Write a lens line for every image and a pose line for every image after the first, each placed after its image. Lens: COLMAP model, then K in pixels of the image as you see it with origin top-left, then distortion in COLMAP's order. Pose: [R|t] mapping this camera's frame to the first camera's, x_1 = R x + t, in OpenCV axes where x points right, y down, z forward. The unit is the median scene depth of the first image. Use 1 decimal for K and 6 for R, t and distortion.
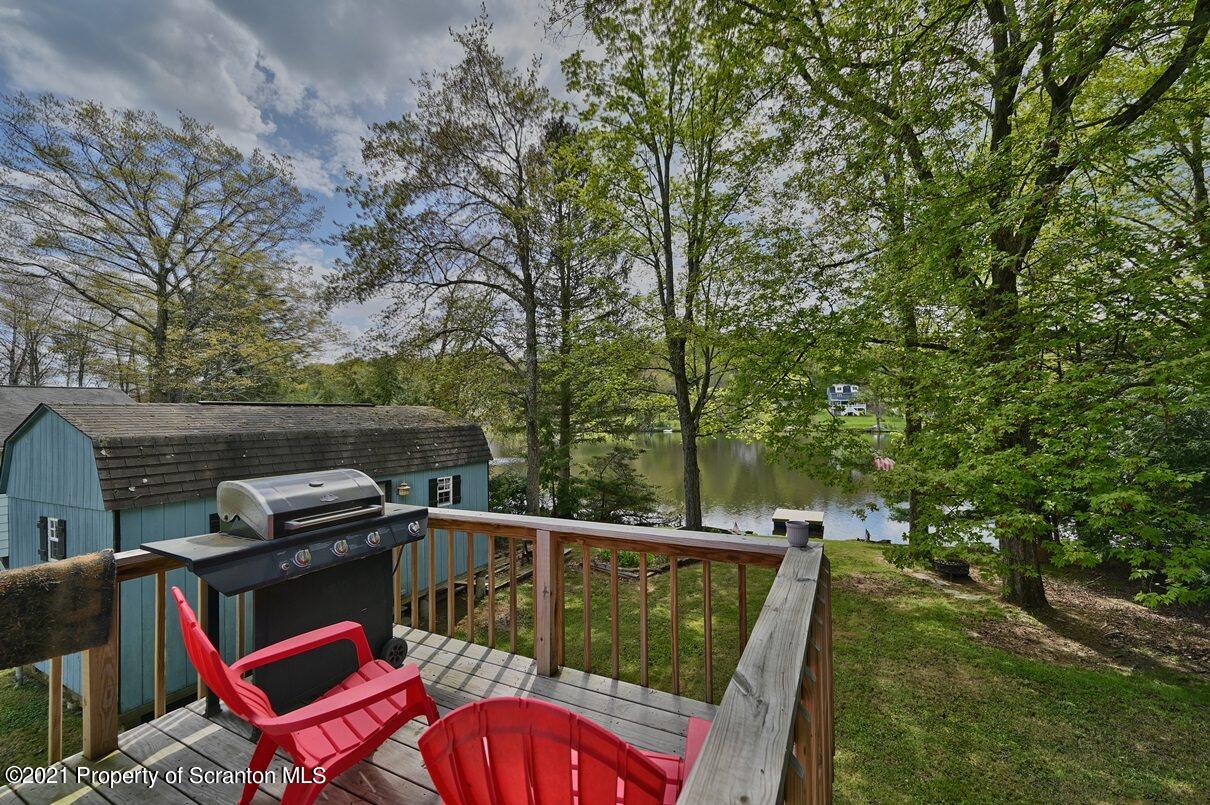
lens RADIAL K [[478.0, 0, 608.6], [0, 478.0, 403.5], [0, 0, 1]] dist [-0.001049, 0.000078]
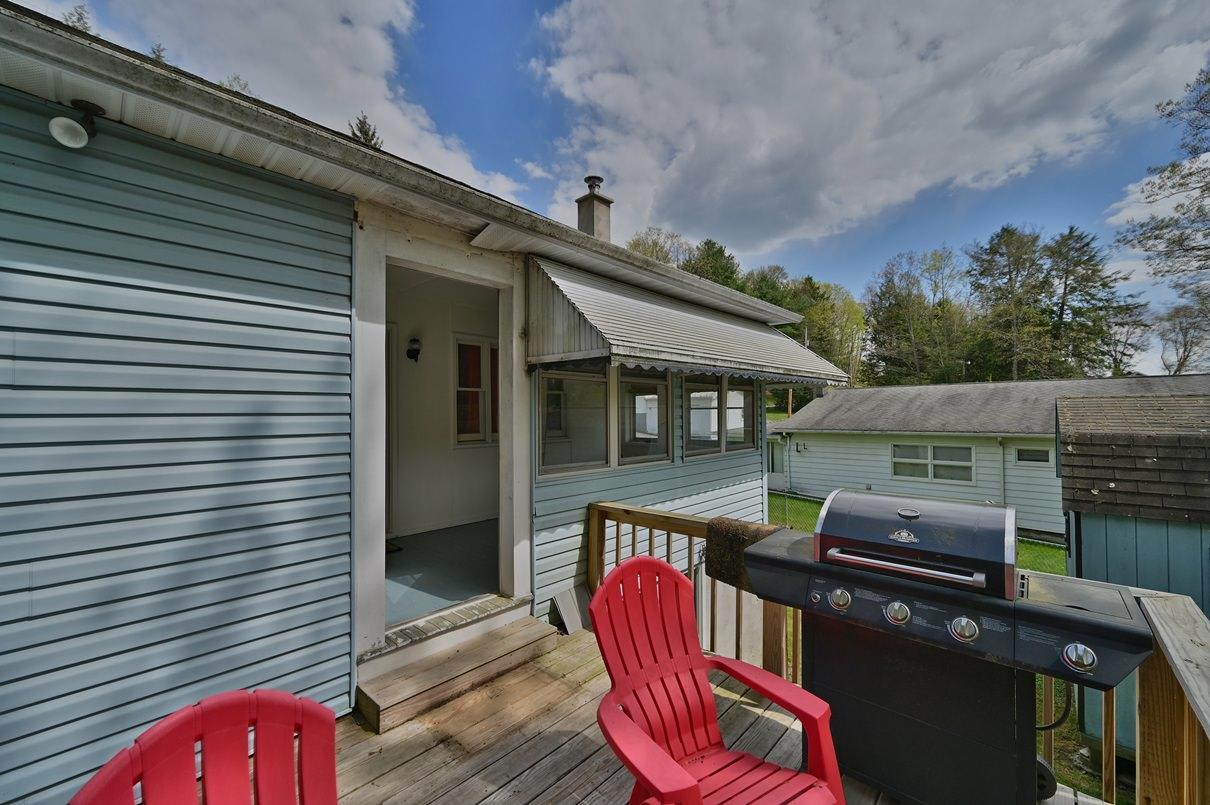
lens RADIAL K [[478.0, 0, 608.6], [0, 478.0, 403.5], [0, 0, 1]] dist [-0.001049, 0.000078]
pose [[-0.267506, -0.001466, -0.963555, 0.104988], [0.029923, 0.999504, -0.009828, -0.004751], [0.963092, -0.031462, -0.267329, 0.362037]]
